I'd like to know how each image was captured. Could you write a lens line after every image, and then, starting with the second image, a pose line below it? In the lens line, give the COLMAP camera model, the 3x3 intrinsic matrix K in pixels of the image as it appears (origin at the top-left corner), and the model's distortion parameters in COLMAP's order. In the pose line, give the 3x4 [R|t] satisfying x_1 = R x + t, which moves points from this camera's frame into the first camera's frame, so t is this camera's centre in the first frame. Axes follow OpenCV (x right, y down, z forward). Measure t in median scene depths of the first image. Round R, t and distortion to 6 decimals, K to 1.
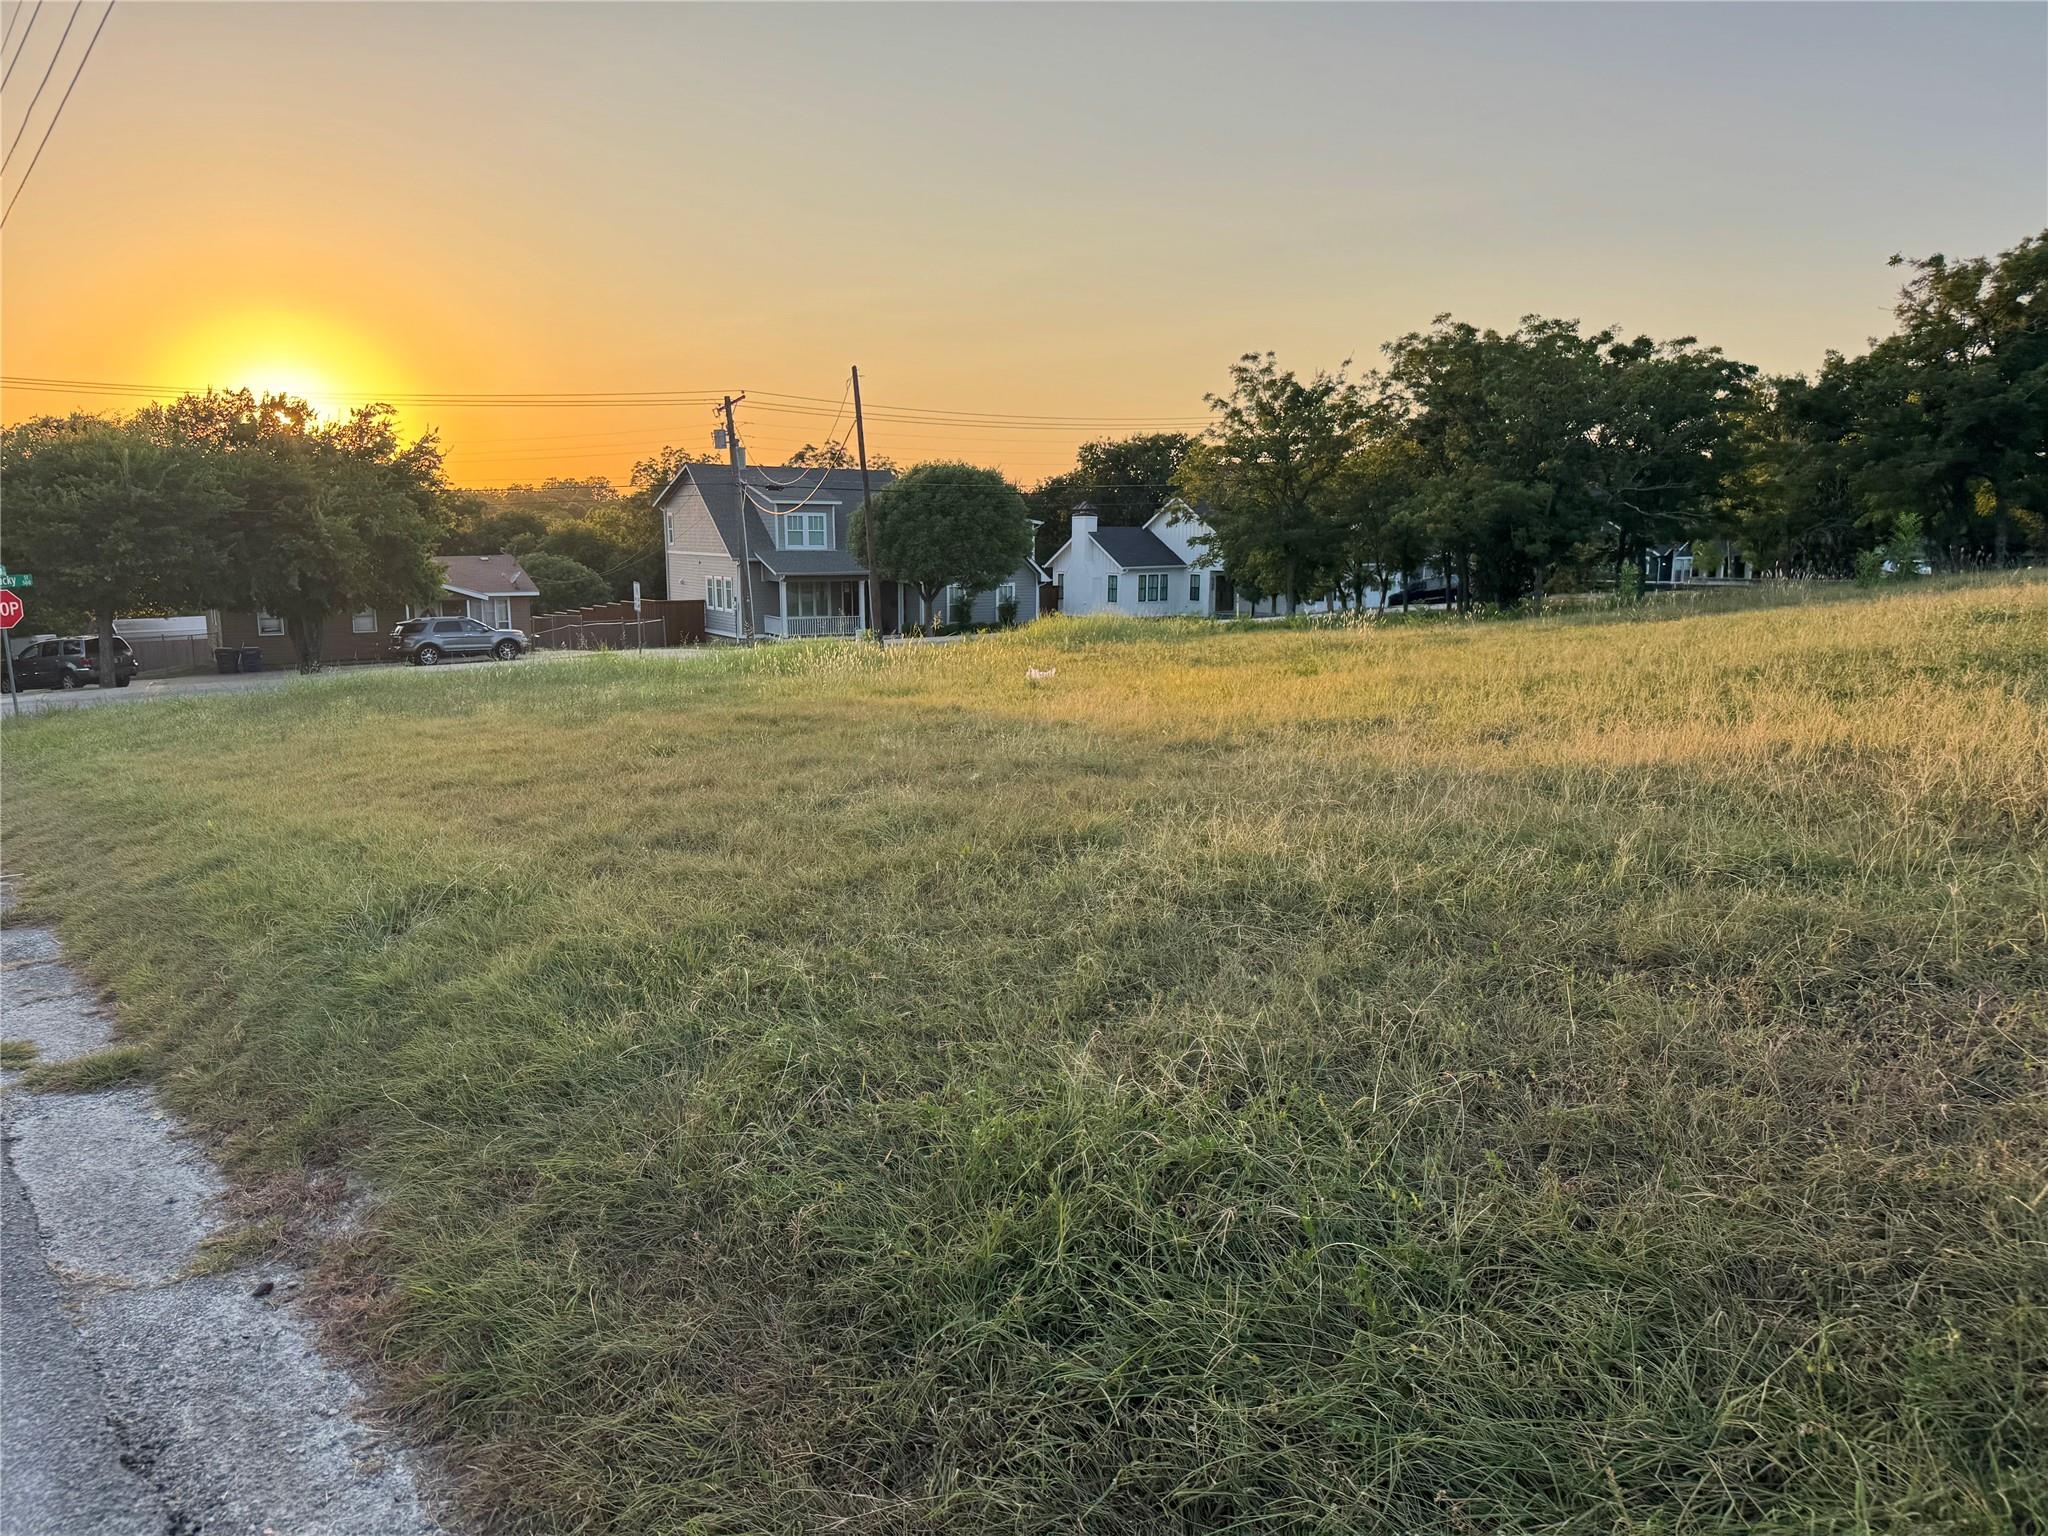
lens RADIAL K [[1447.1, 0, 1023.6], [0, 1447.1, 795.7], [0, 0, 1]] dist [0.083509, -0.104973]
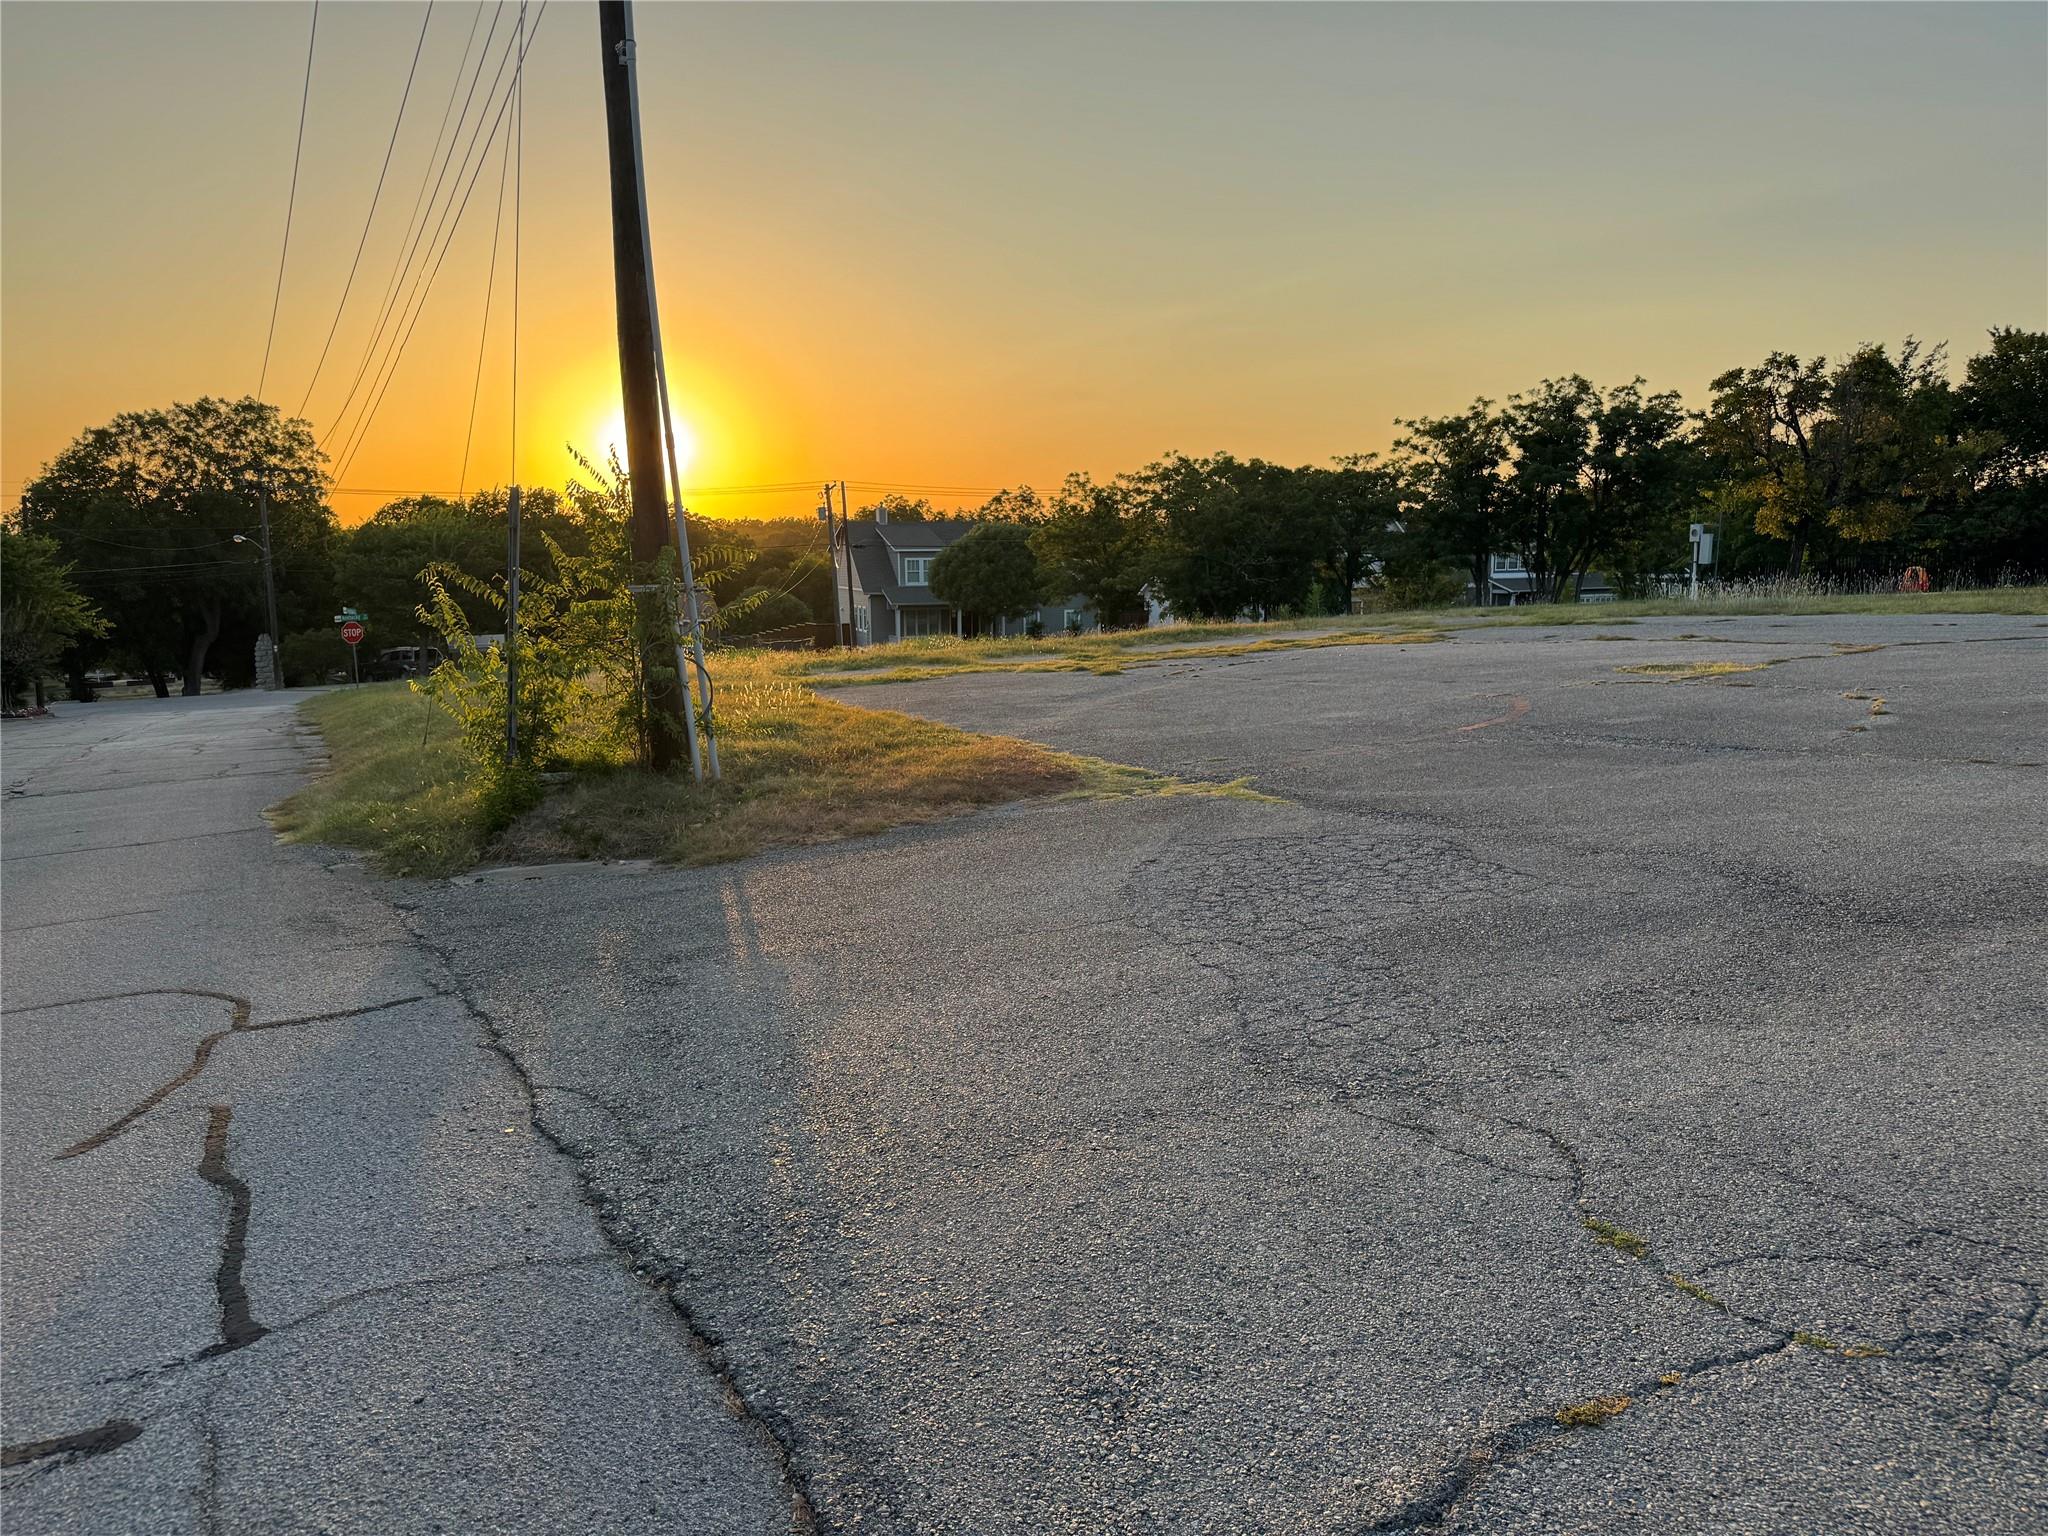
lens RADIAL K [[1417.8, 0, 1051.6], [0, 1417.8, 771.0], [0, 0, 1]] dist [0.161216, -0.253627]
pose [[0.983049, 0.017820, -0.182474, 0.254708], [-0.022377, 0.999486, -0.022946, 0.035169], [0.181972, 0.026641, 0.982943, -0.317216]]
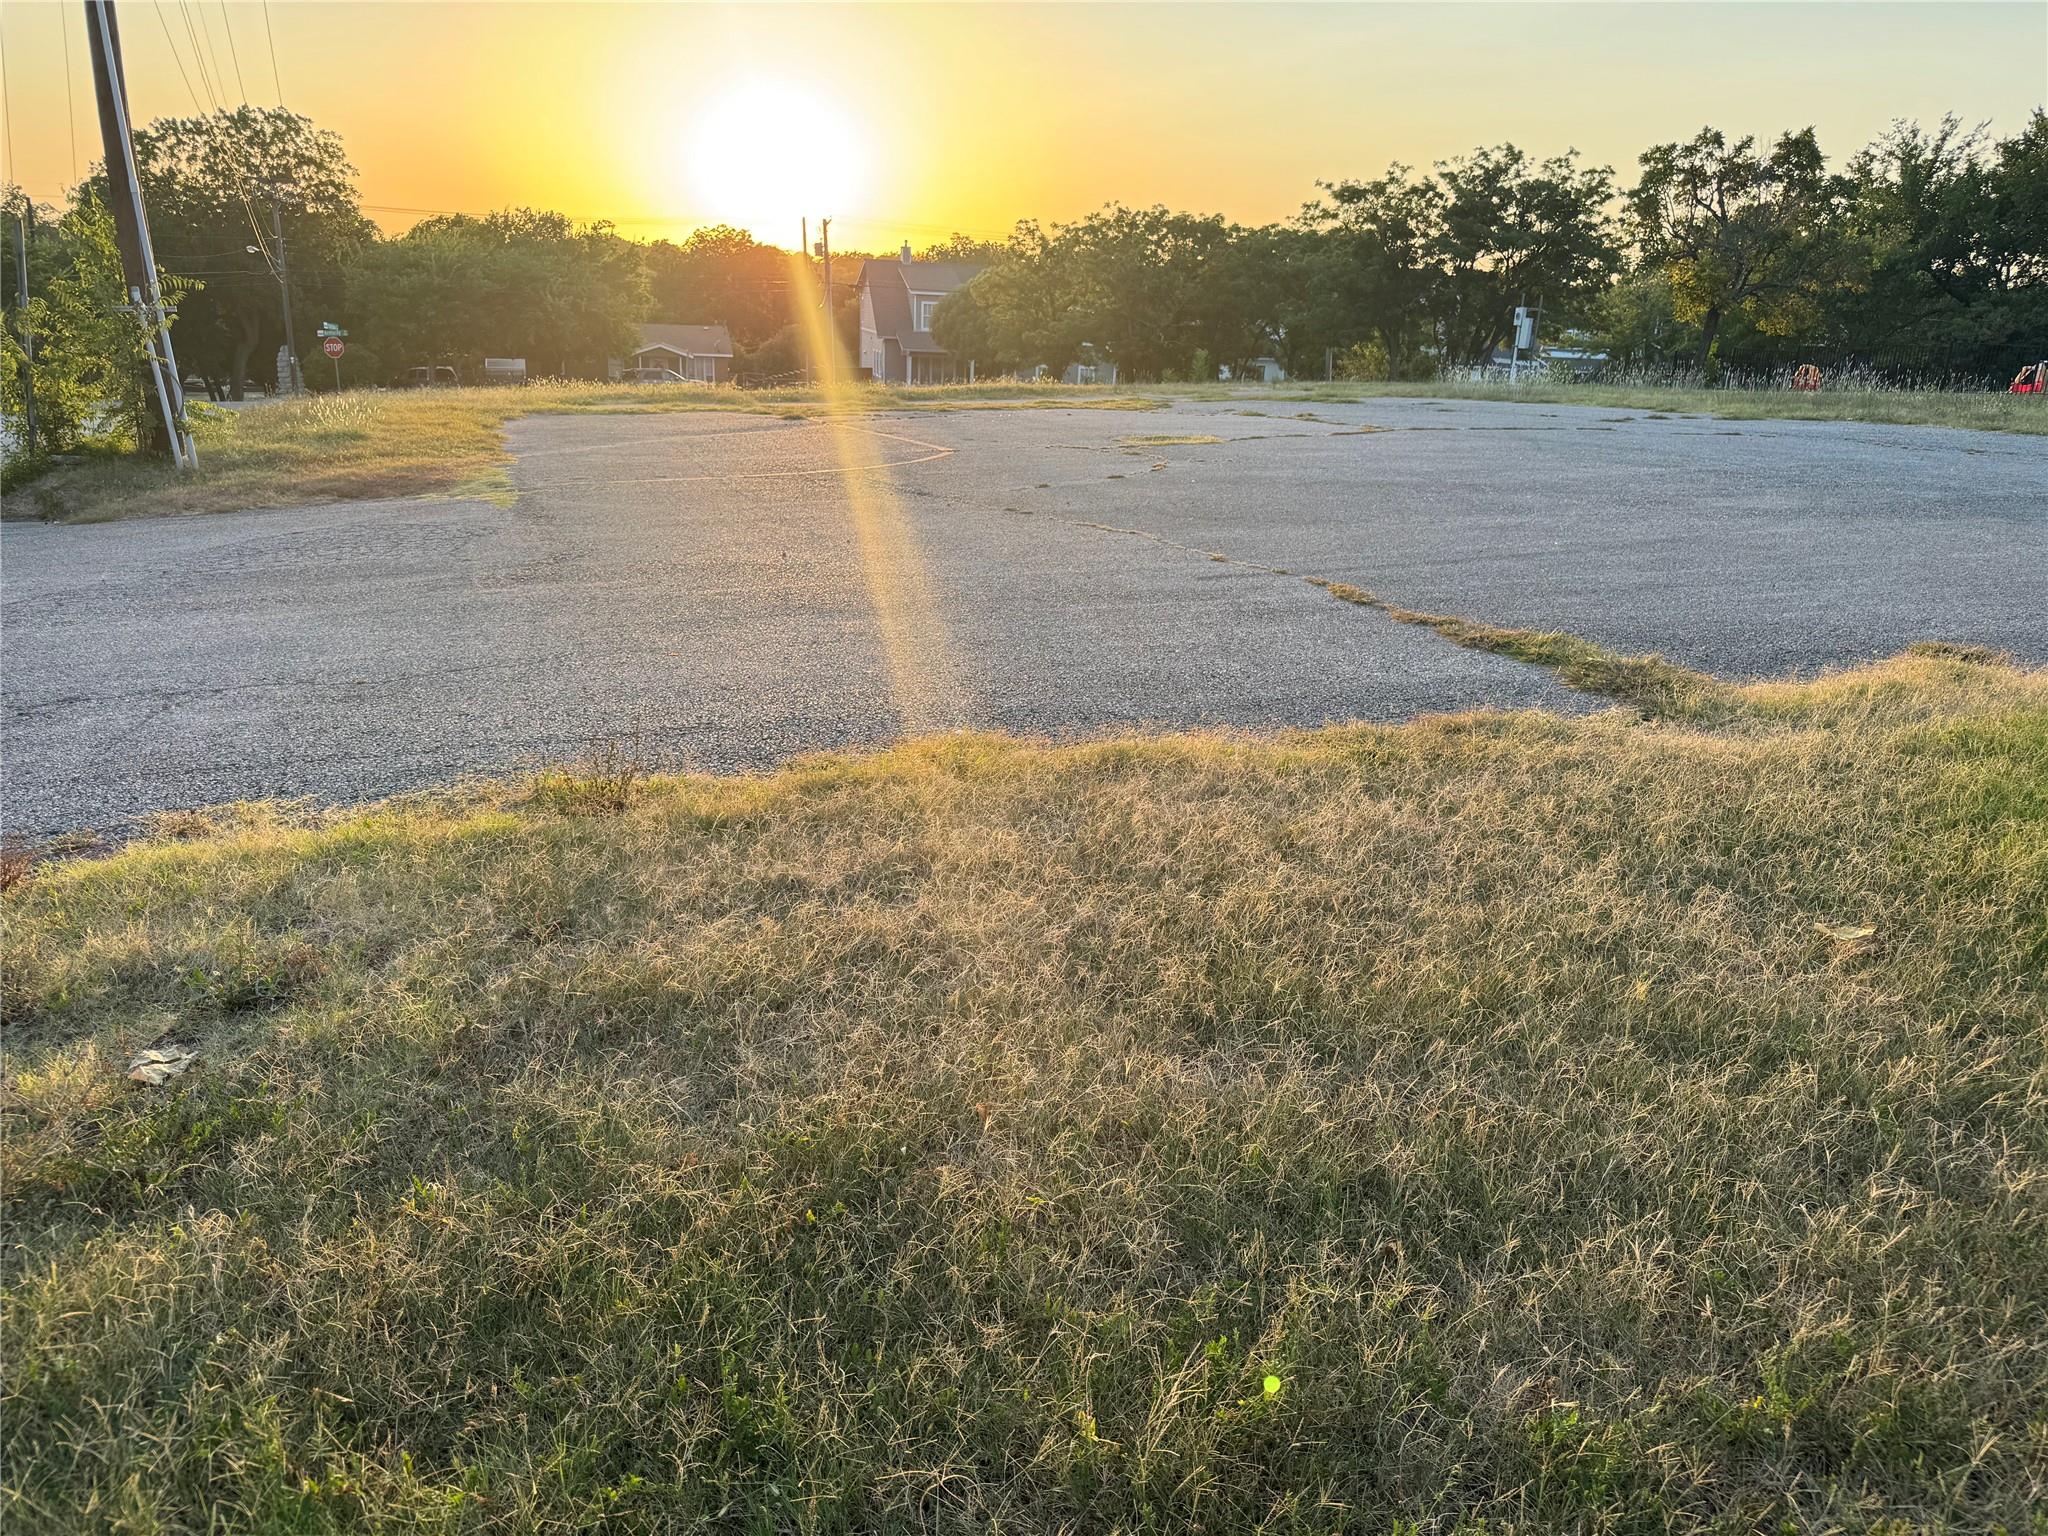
lens RADIAL K [[1460.5, 0, 1017.2], [0, 1460.5, 760.0], [0, 0, 1]] dist [0.039909, -0.050758]
pose [[0.957124, 0.123350, -0.262103, 0.378649], [-0.090580, 0.986878, 0.133667, 0.035533], [0.275152, -0.104194, 0.955738, -0.339365]]
